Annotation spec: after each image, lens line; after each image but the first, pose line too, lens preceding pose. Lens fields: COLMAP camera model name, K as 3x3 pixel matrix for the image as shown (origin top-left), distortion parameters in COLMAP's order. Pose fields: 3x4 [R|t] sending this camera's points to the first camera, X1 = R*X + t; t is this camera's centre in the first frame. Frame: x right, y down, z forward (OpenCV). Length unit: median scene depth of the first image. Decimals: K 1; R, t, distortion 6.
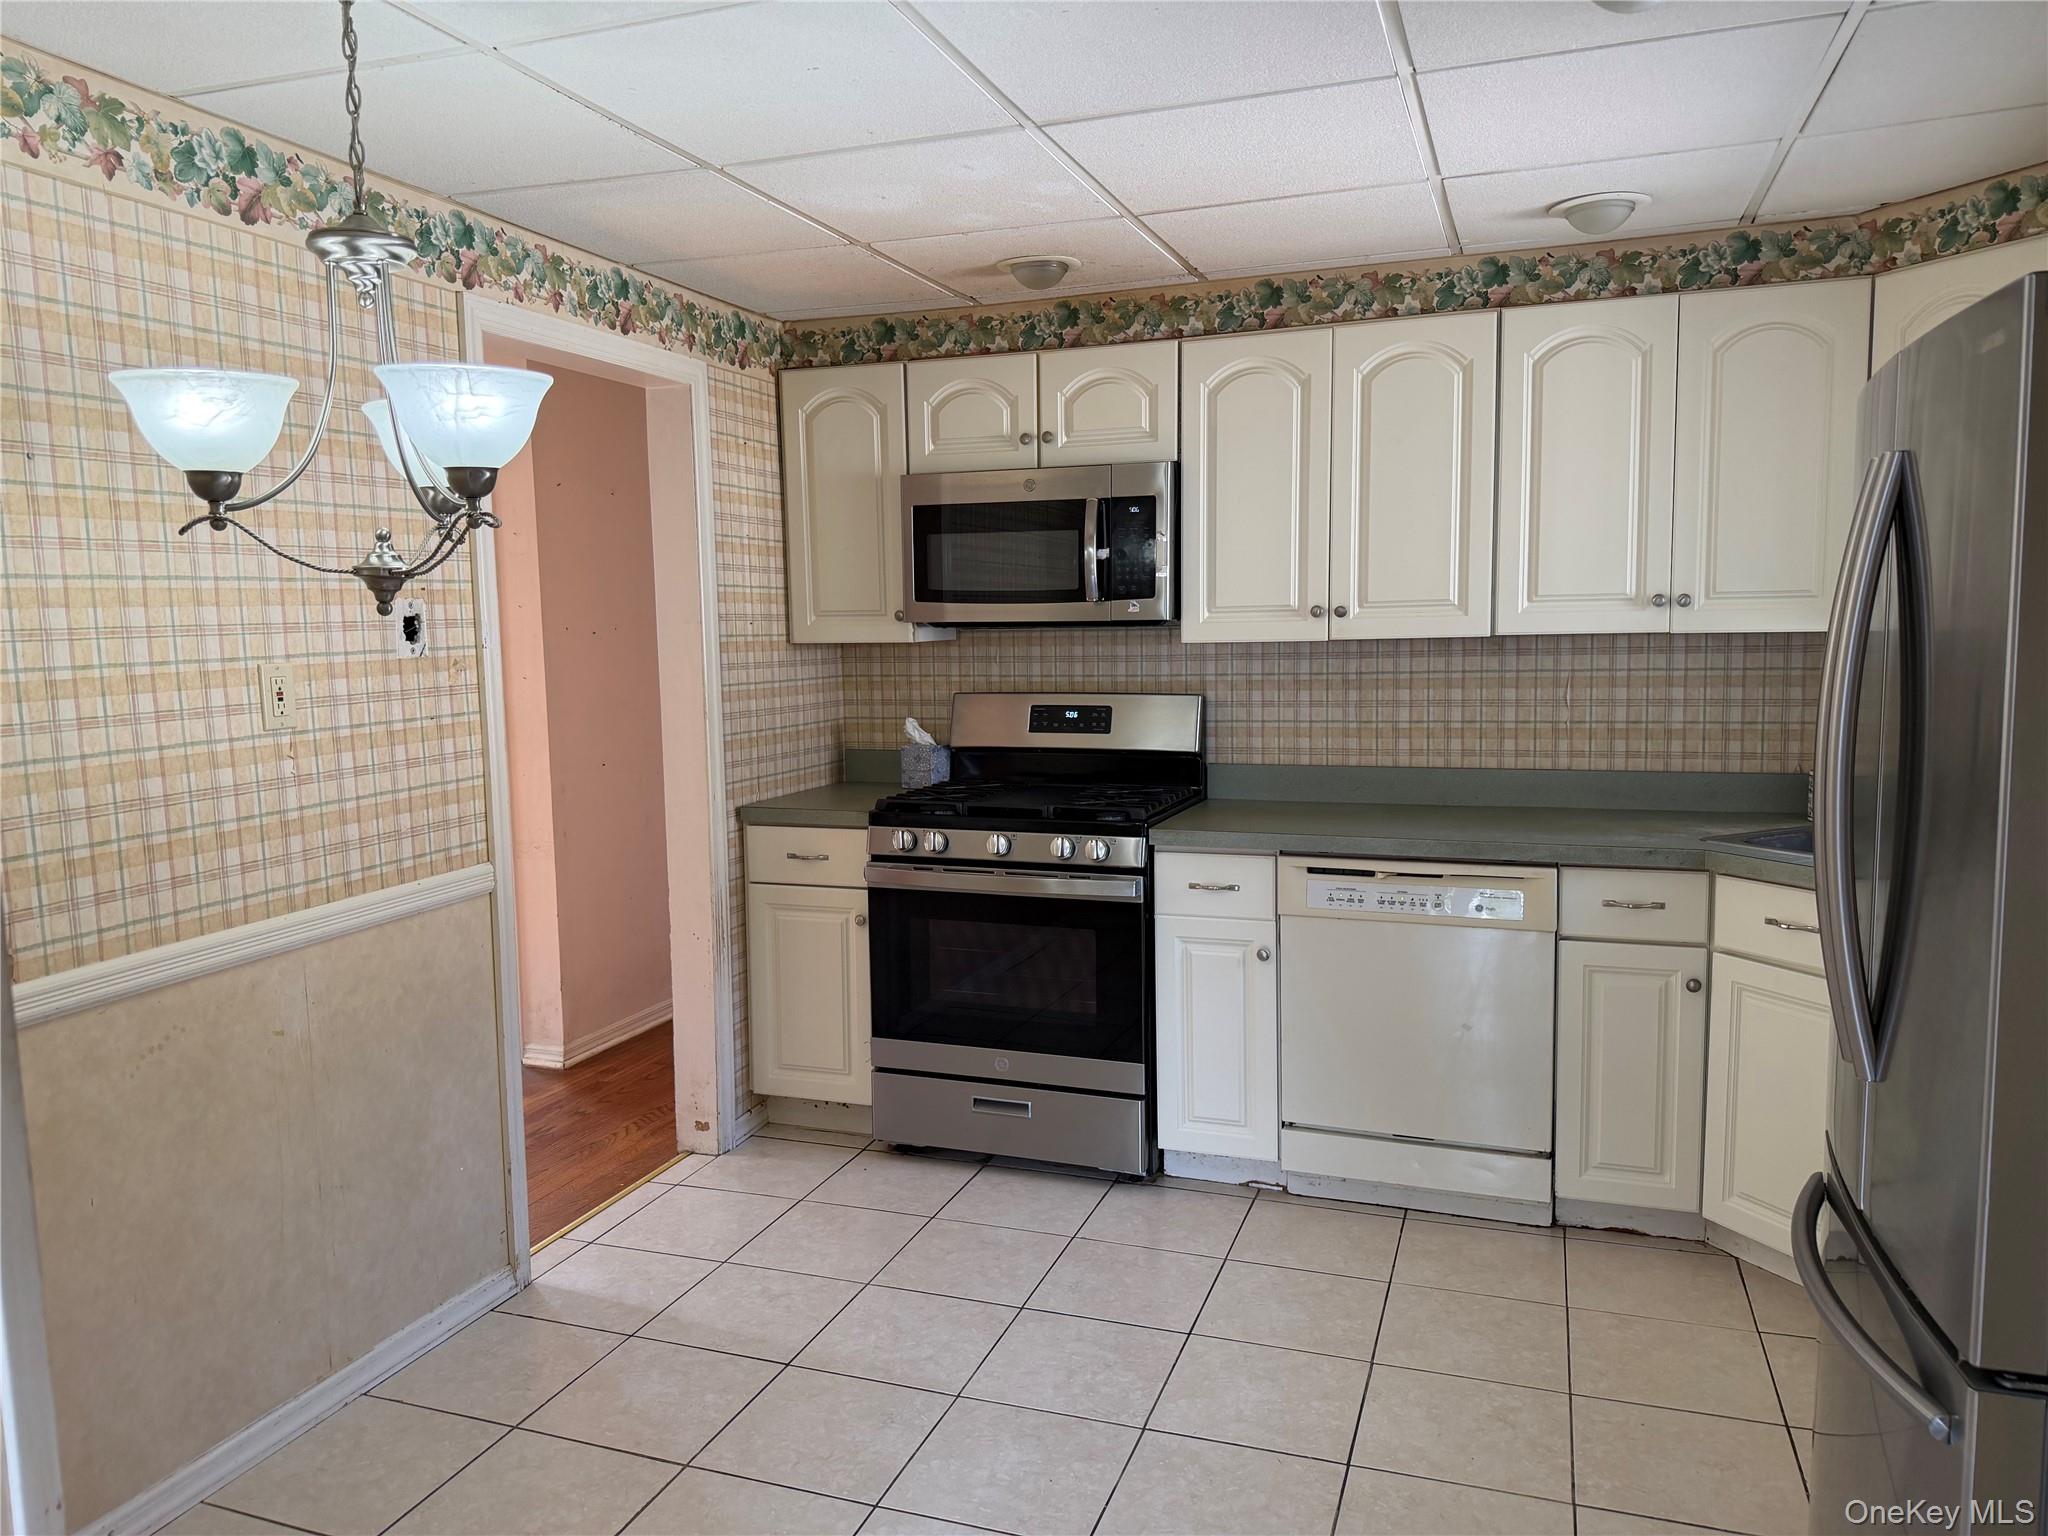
lens RADIAL K [[1436.4, 0, 1023.8], [0, 1436.4, 777.9], [0, 0, 1]] dist [0.210163, -0.417279]
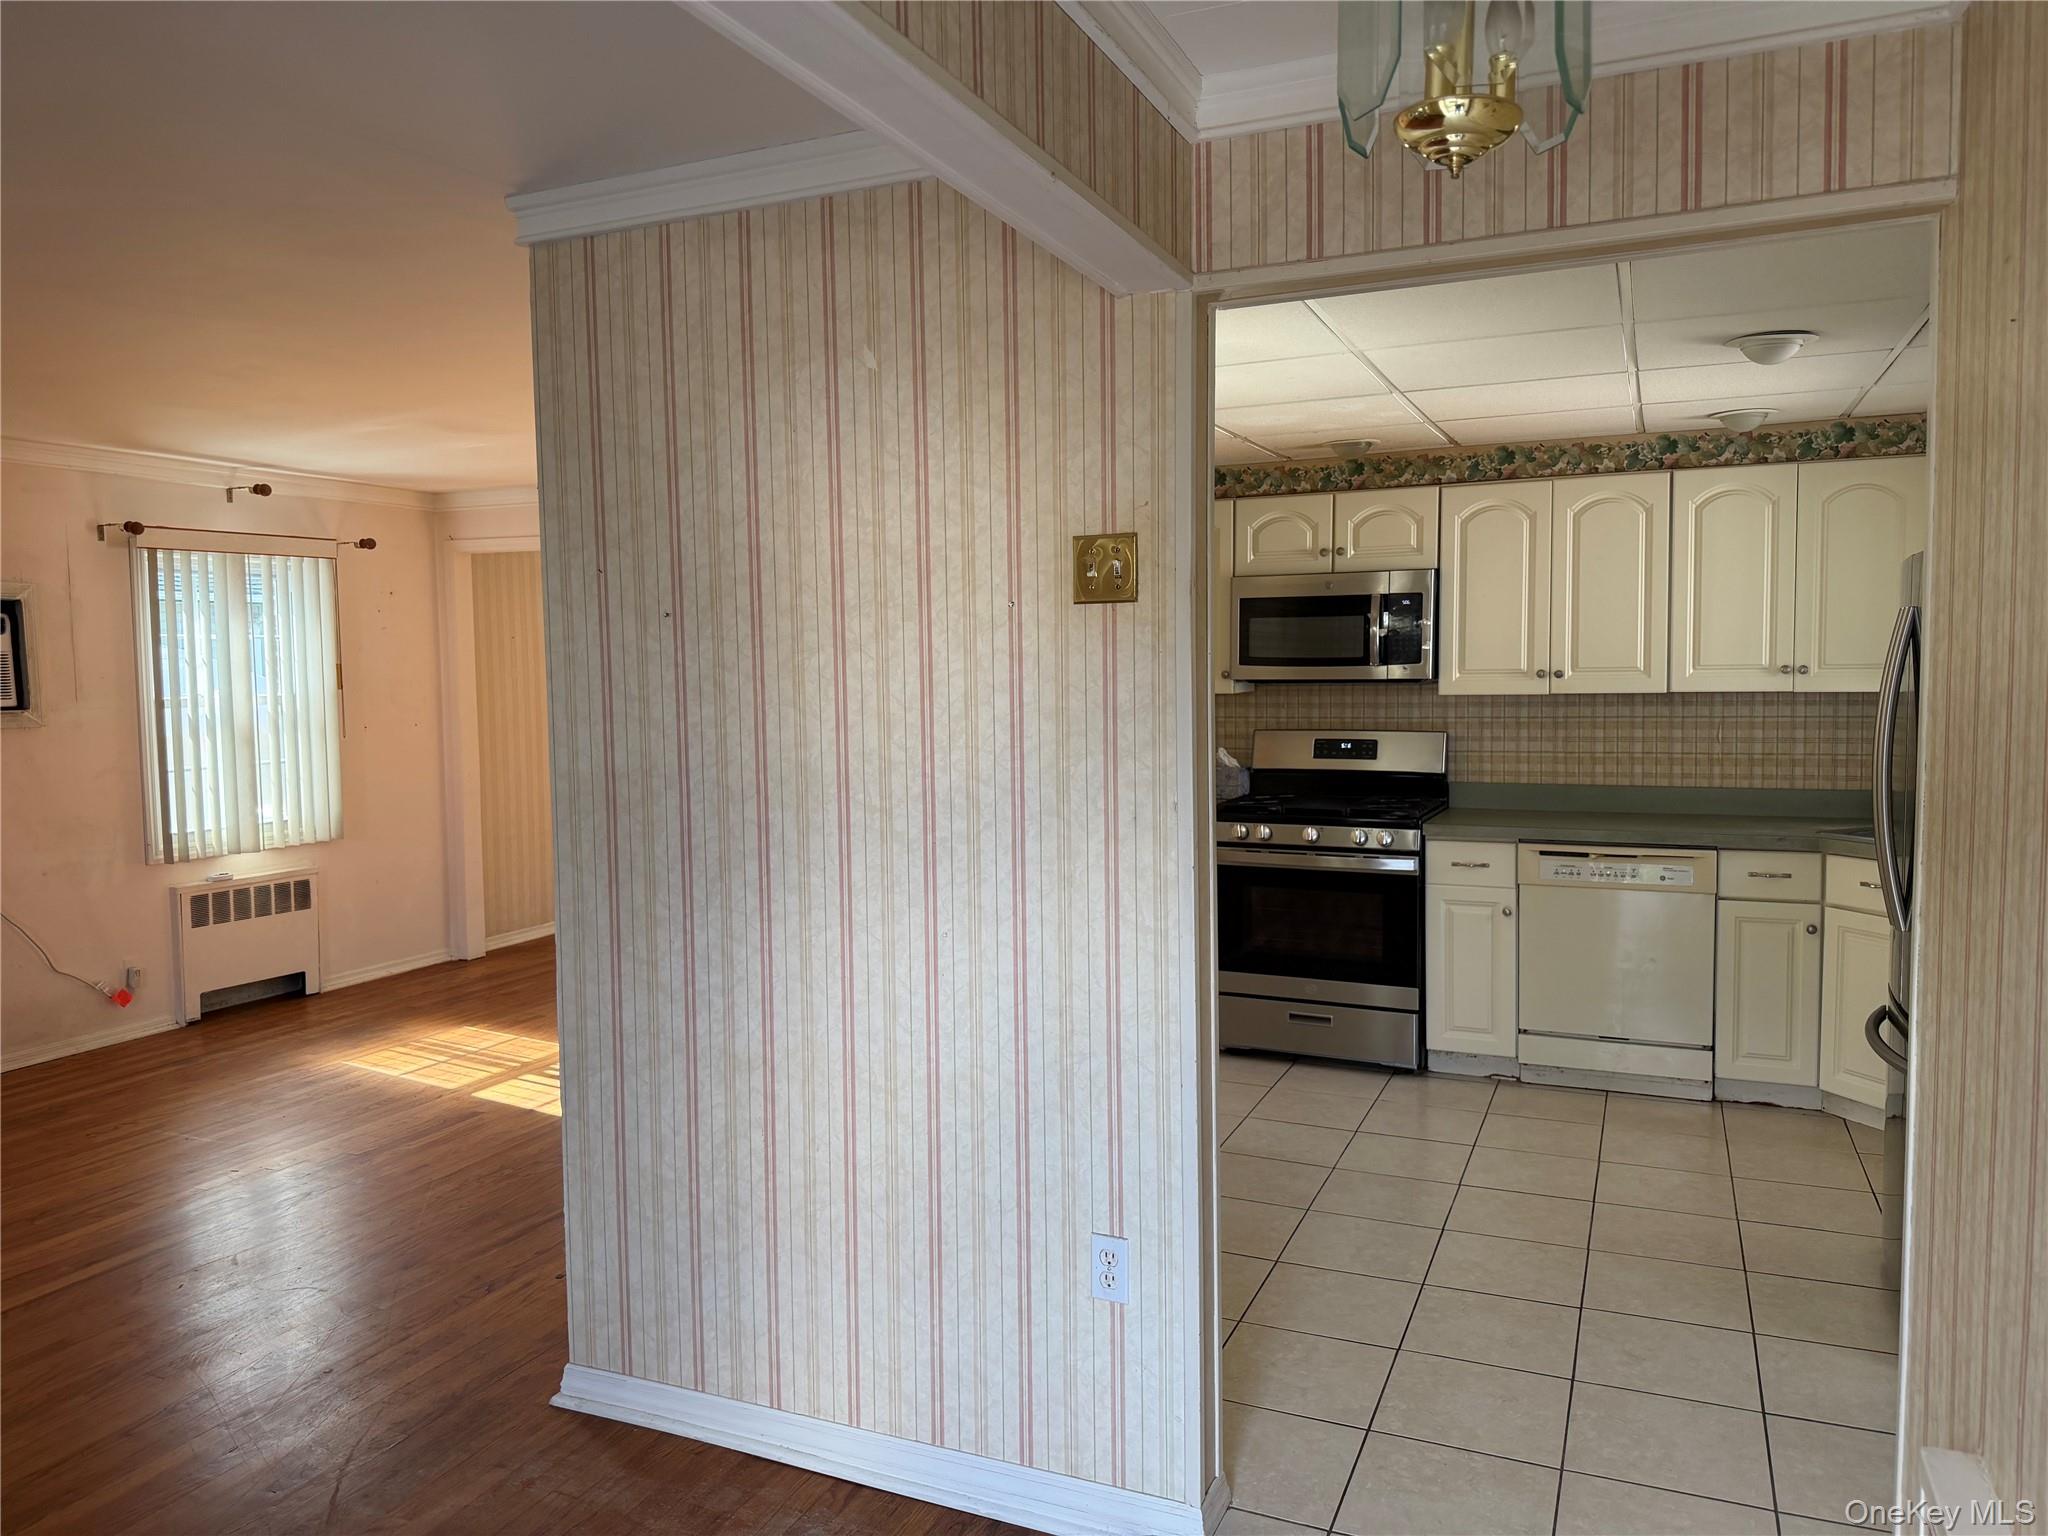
lens RADIAL K [[1441.7, 0, 1024.0], [0, 1441.7, 768.0], [0, 0, 1]] dist [0.160553, -0.307501]
pose [[0.997745, 0.008730, -0.066546, -0.202730], [-0.011202, 0.999257, -0.036869, 0.035623], [0.066175, 0.037531, 0.997102, -0.452928]]
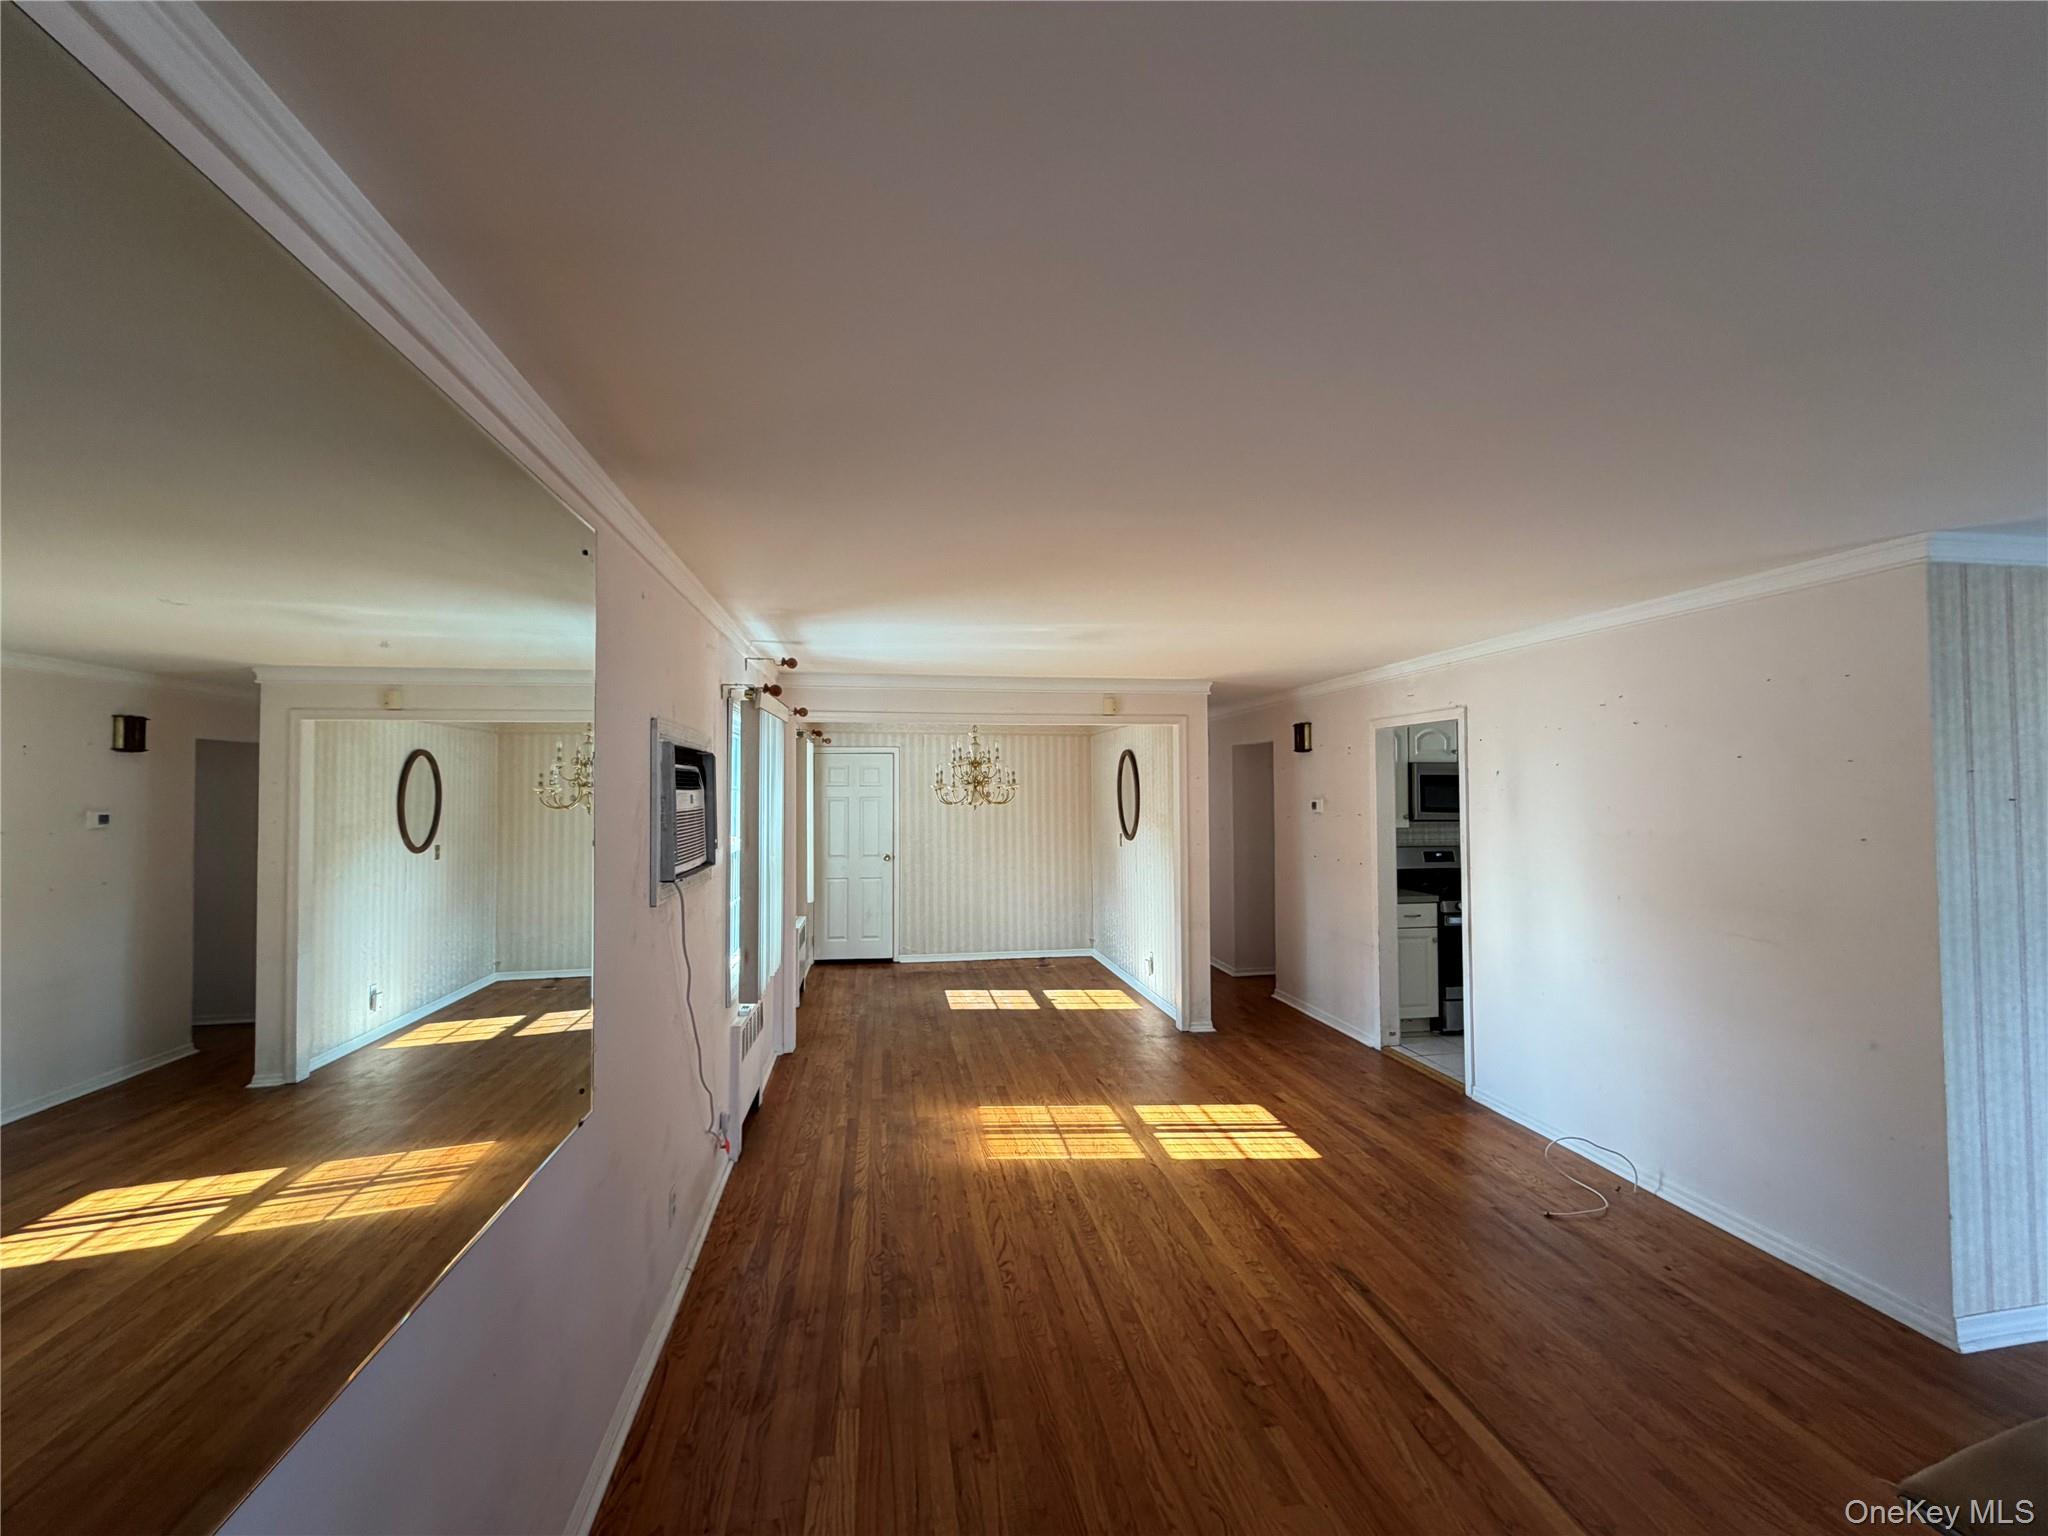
lens RADIAL K [[816.7, 0, 1024.0], [0, 816.7, 768.0], [0, 0, 1]] dist [-0.000999, -0.000238]
pose [[0.867408, 0.026893, 0.496871, -1.486403], [0.044569, 0.990326, -0.131407, -0.043544], [-0.495598, 0.136128, 0.857818, 0.109052]]
